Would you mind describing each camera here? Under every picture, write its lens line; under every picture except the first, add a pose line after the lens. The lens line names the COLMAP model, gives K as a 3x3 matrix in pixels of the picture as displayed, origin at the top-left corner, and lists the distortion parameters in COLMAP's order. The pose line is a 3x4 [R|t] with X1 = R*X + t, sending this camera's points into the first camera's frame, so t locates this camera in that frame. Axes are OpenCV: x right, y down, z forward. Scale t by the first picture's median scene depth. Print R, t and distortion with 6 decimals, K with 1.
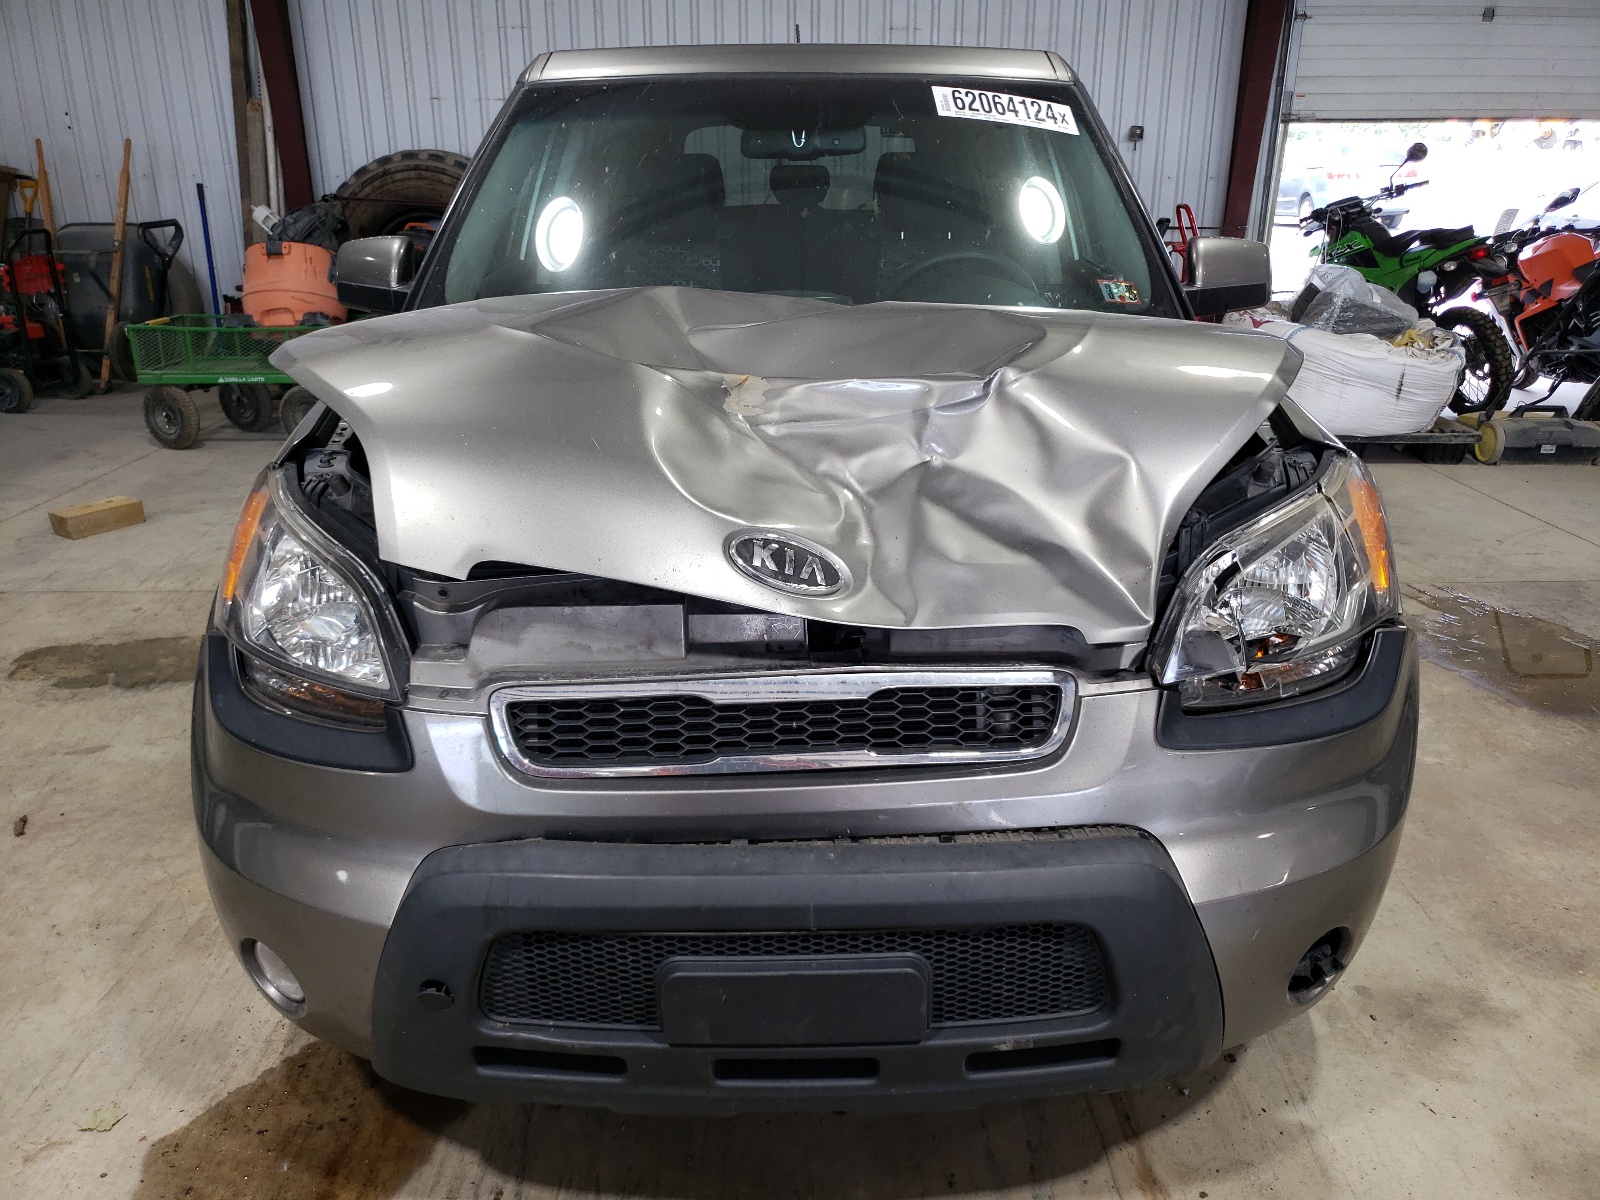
lens RADIAL K [[1248.9, 0, 807.4], [0, 1248.9, 601.1], [0, 0, 1]] dist [0.026129, -0.010785]
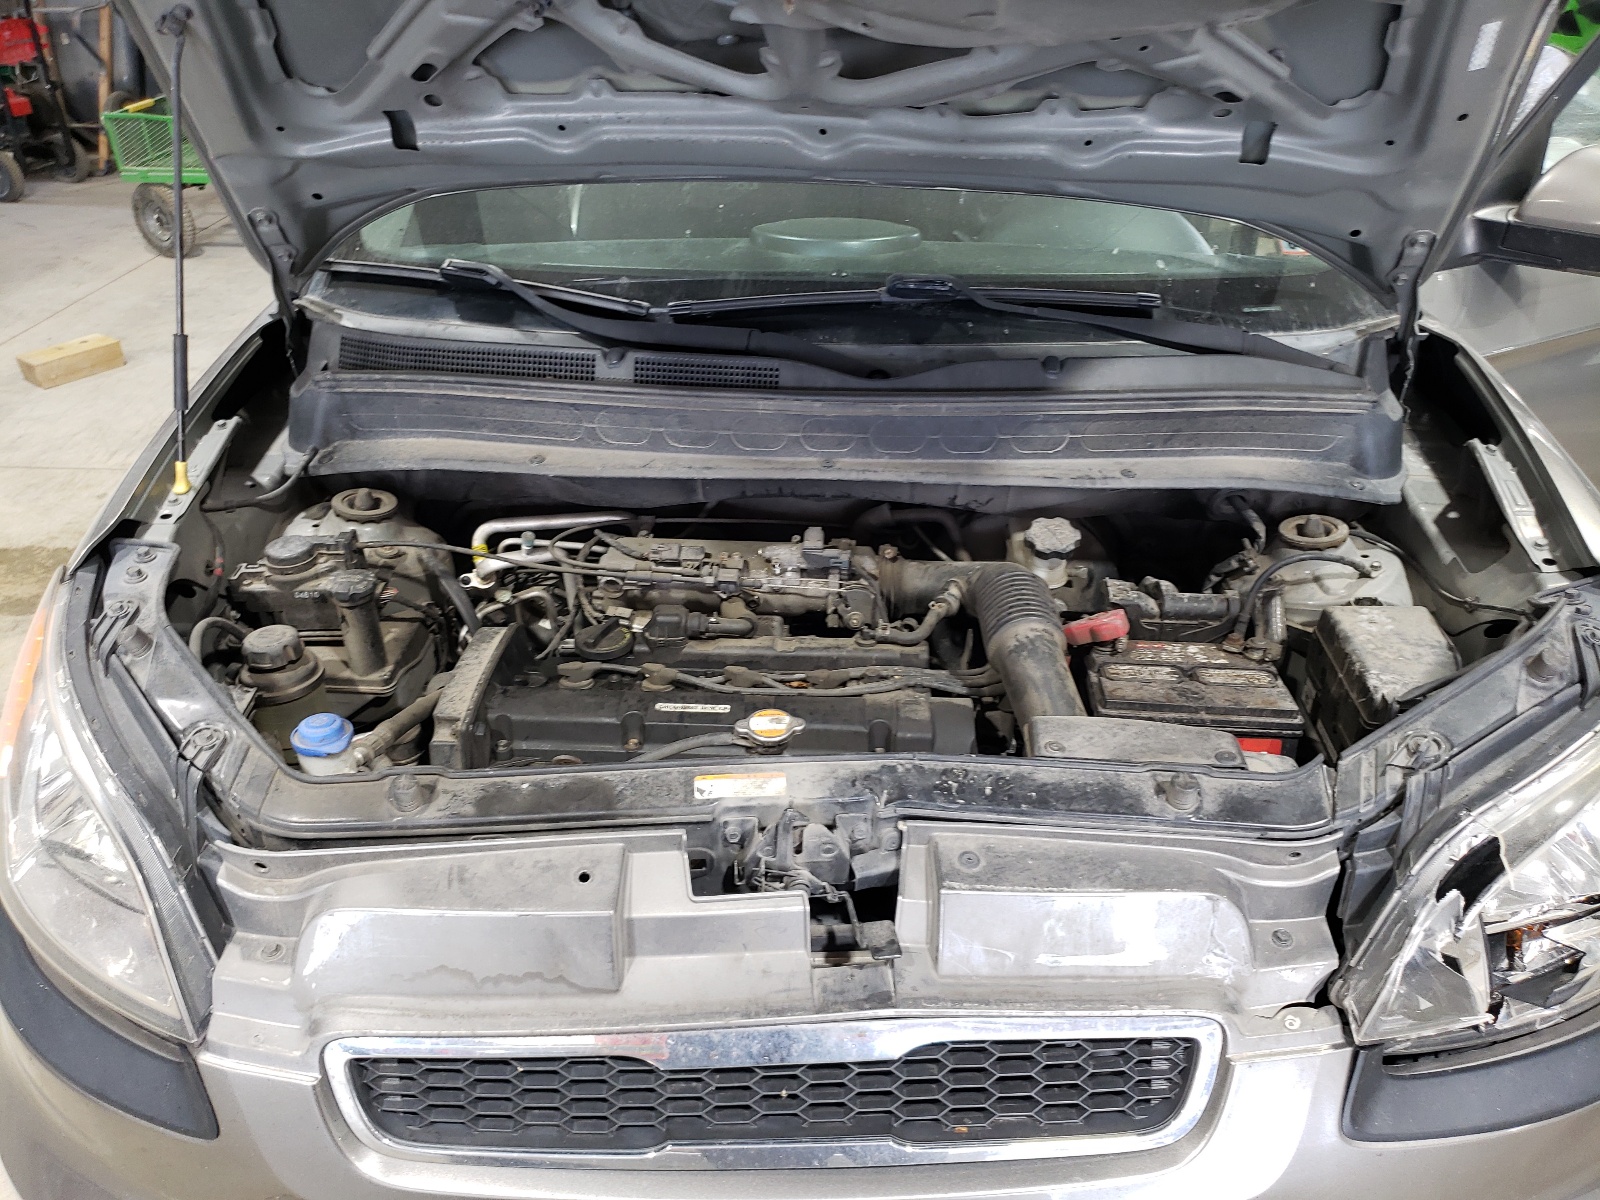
lens RADIAL K [[1248.9, 0, 793.1], [0, 1248.9, 593.9], [0, 0, 1]] dist [0.026129, -0.010785]
pose [[0.997406, 0.032446, -0.064251, 0.010361], [-0.018988, 0.979625, 0.199938, -0.106095], [0.069430, -0.198199, 0.977700, 0.148083]]
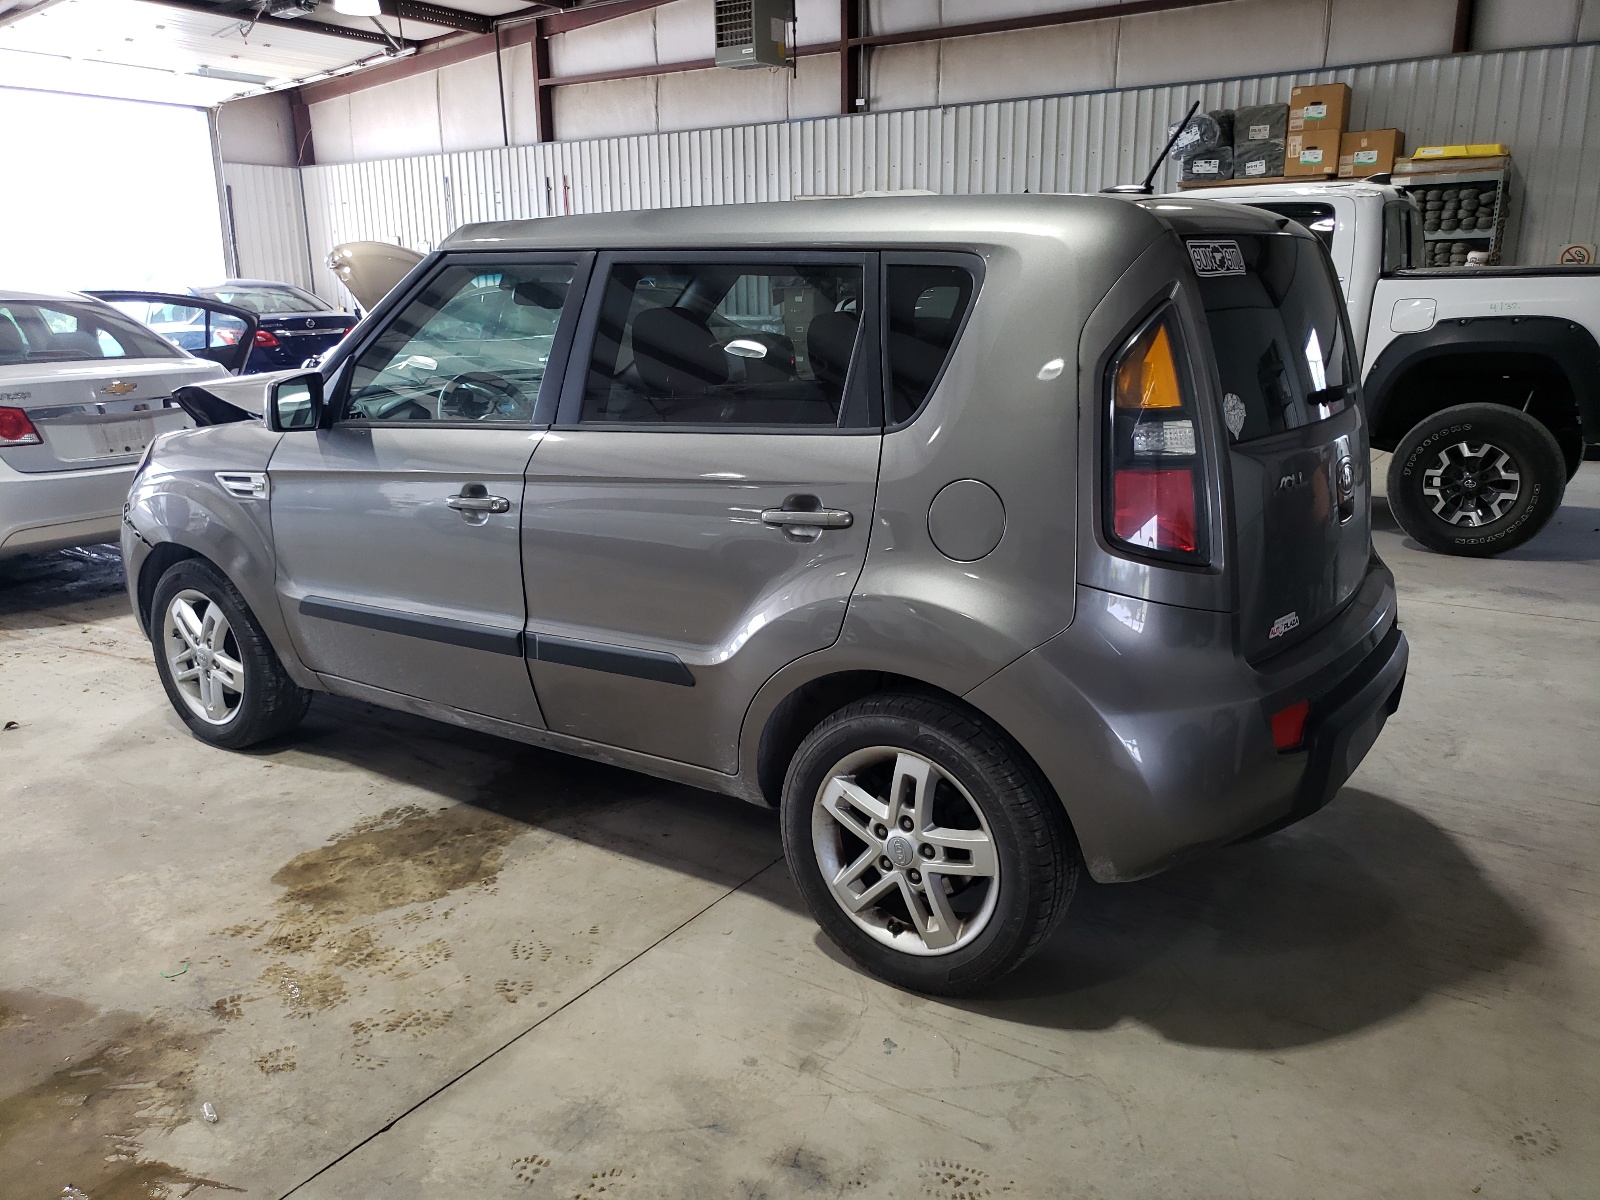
lens RADIAL K [[1248.9, 0, 798.9], [0, 1248.9, 605.0], [0, 0, 1]] dist [0.026129, -0.010785]
pose [[-0.571421, 0.203966, -0.794906, 0.726181], [-0.265331, 0.870681, 0.414143, -0.487133], [0.776581, 0.447563, -0.443407, 1.349623]]
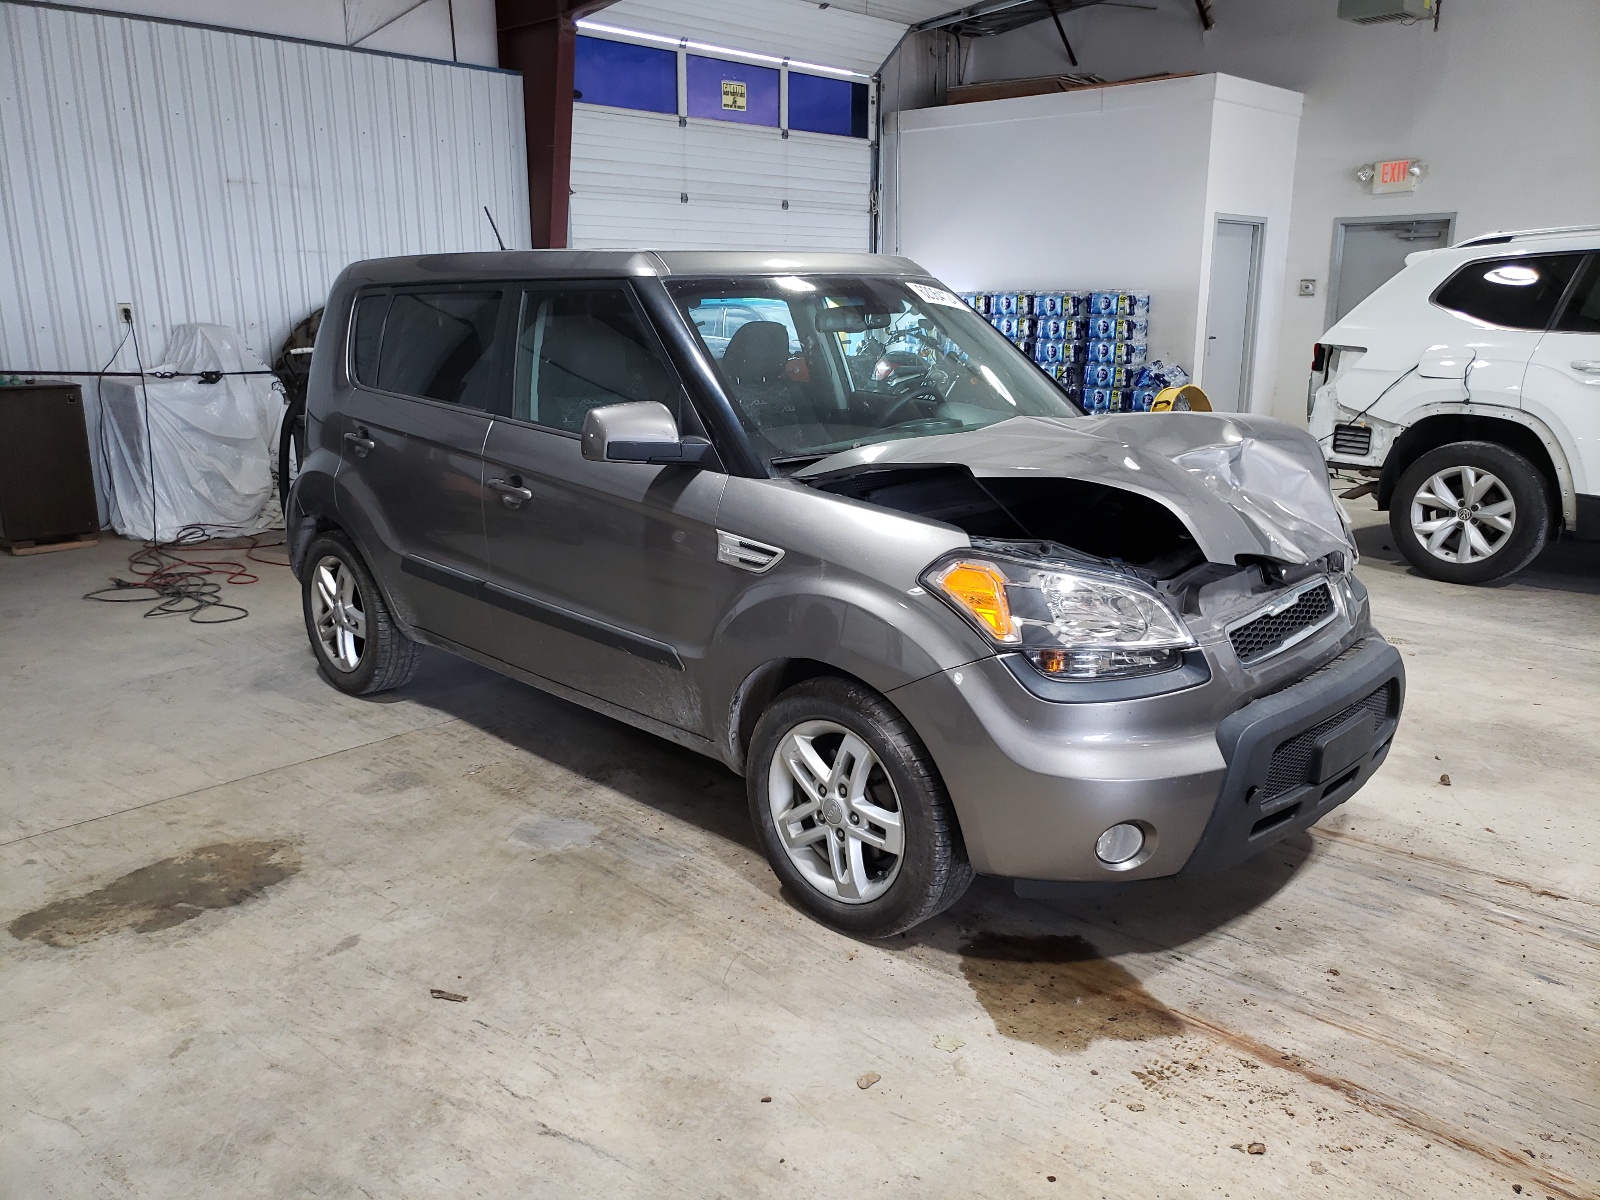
lens RADIAL K [[1248.9, 0, 793.3], [0, 1248.9, 594.1], [0, 0, 1]] dist [0.026129, -0.010785]
pose [[0.714841, -0.170600, 0.678158, -0.709708], [0.235481, 0.971872, -0.003731, -0.043992], [-0.658446, 0.162360, 0.734907, 0.019578]]
